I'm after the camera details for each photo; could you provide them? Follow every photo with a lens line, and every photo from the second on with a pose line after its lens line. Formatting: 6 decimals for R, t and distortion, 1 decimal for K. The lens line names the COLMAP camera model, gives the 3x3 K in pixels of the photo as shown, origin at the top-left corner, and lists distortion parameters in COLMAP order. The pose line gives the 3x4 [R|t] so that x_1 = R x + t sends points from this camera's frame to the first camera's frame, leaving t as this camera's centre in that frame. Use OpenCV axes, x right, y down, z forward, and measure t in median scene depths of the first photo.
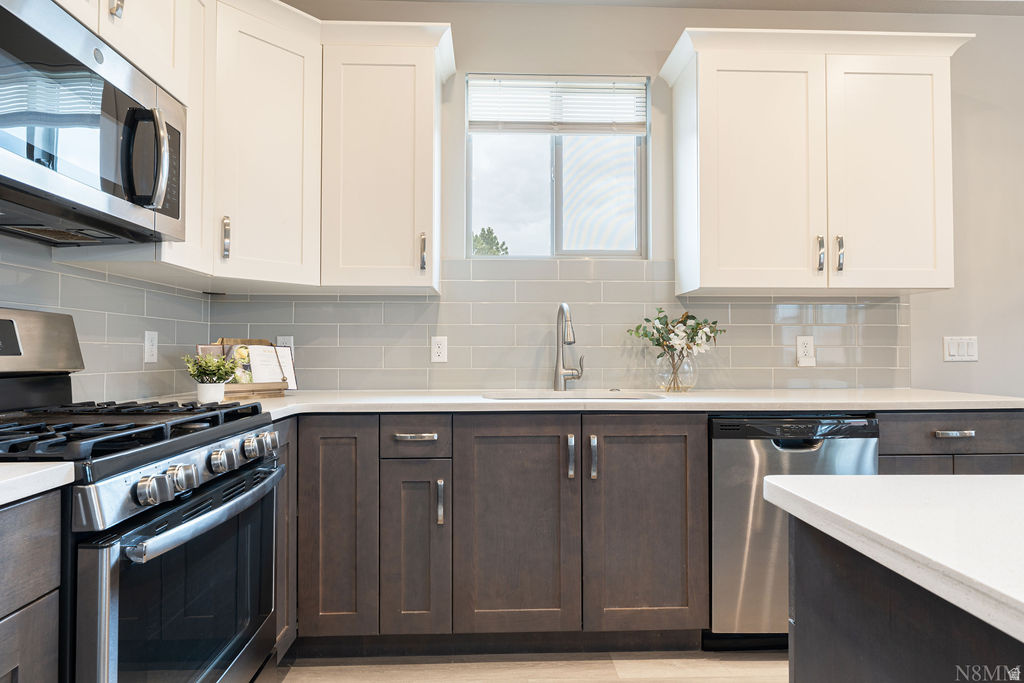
lens RADIAL K [[558.5, 0, 512.1], [0, 558.5, 337.0], [0, 0, 1]] dist [-0.010666, 0.002387]
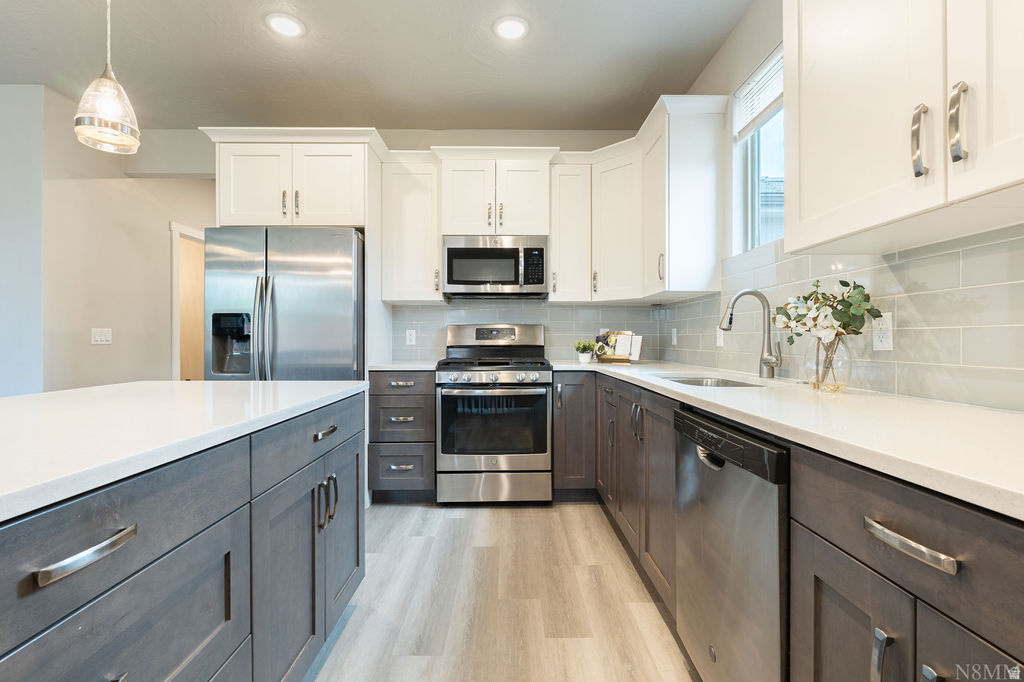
lens RADIAL K [[452.1, 0, 509.1], [0, 452.1, 337.2], [0, 0, 1]] dist [-0.005220, -0.000014]
pose [[-0.017743, -0.002115, -0.999840, 1.067806], [0.025249, 0.999678, -0.002563, 0.017501], [0.999524, -0.025290, -0.017684, 0.680330]]
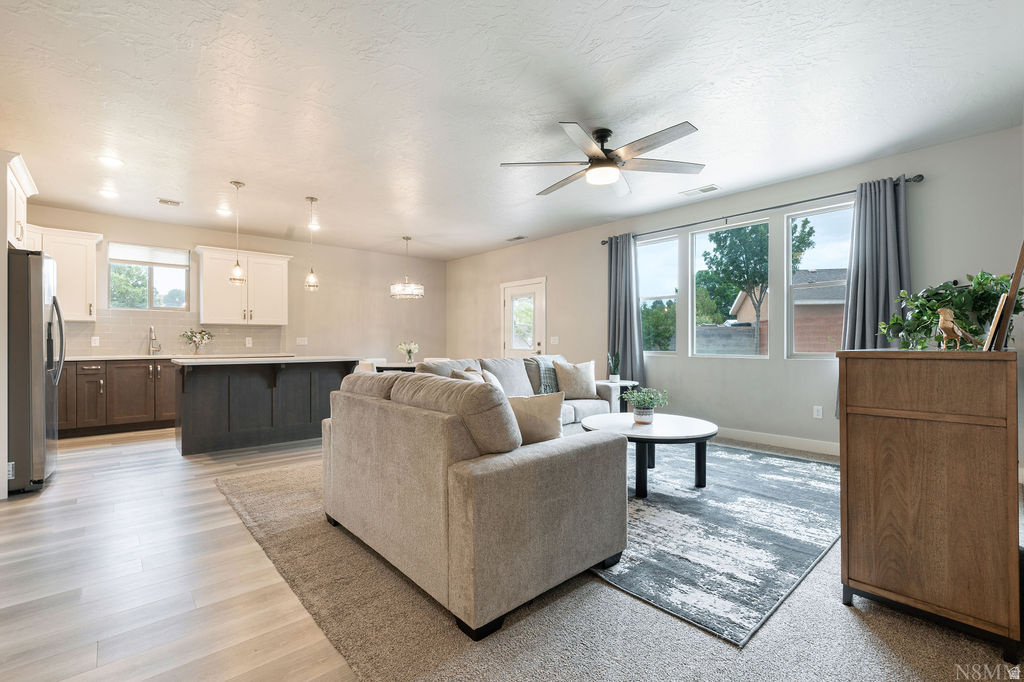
lens RADIAL K [[452.1, 0, 517.2], [0, 452.1, 338.6], [0, 0, 1]] dist [-0.005220, -0.000014]
pose [[0.761104, 0.003385, 0.648621, 0.018170], [-0.015256, 0.999803, 0.012684, -0.064431], [-0.648450, -0.019549, 0.761006, -2.520252]]
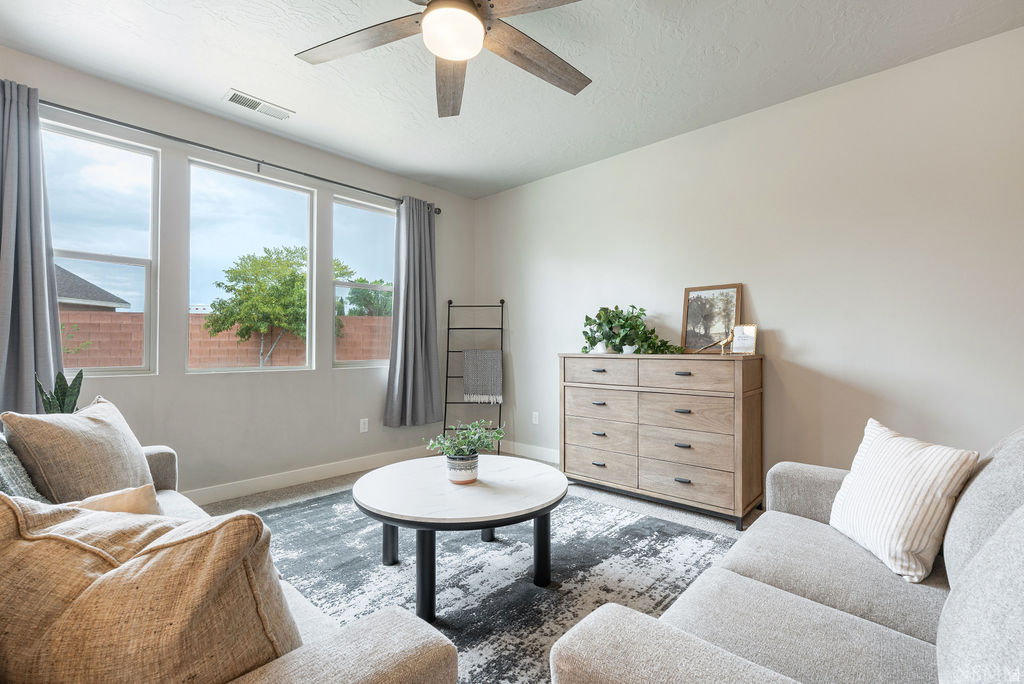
lens RADIAL K [[452.1, 0, 517.2], [0, 452.1, 348.2], [0, 0, 1]] dist [-0.005220, -0.000014]
pose [[-0.726340, -0.004110, 0.687323, 0.678990], [-0.022447, 0.999591, -0.017744, -0.022787], [-0.686969, -0.028317, -0.726135, -0.862993]]
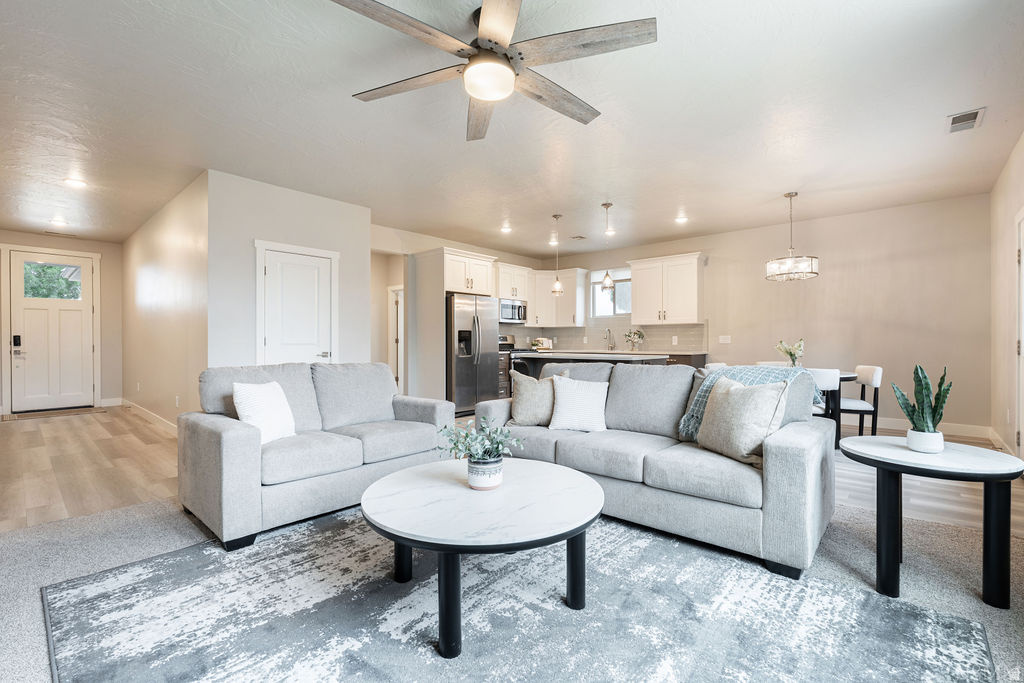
lens RADIAL K [[452.1, 0, 513.6], [0, 452.1, 341.7], [0, 0, 1]] dist [-0.005220, -0.000014]
pose [[0.725173, 0.000677, -0.688567, 2.184561], [0.019102, 0.999595, 0.021100, -0.057913], [0.688302, -0.028454, 0.724866, -2.181470]]
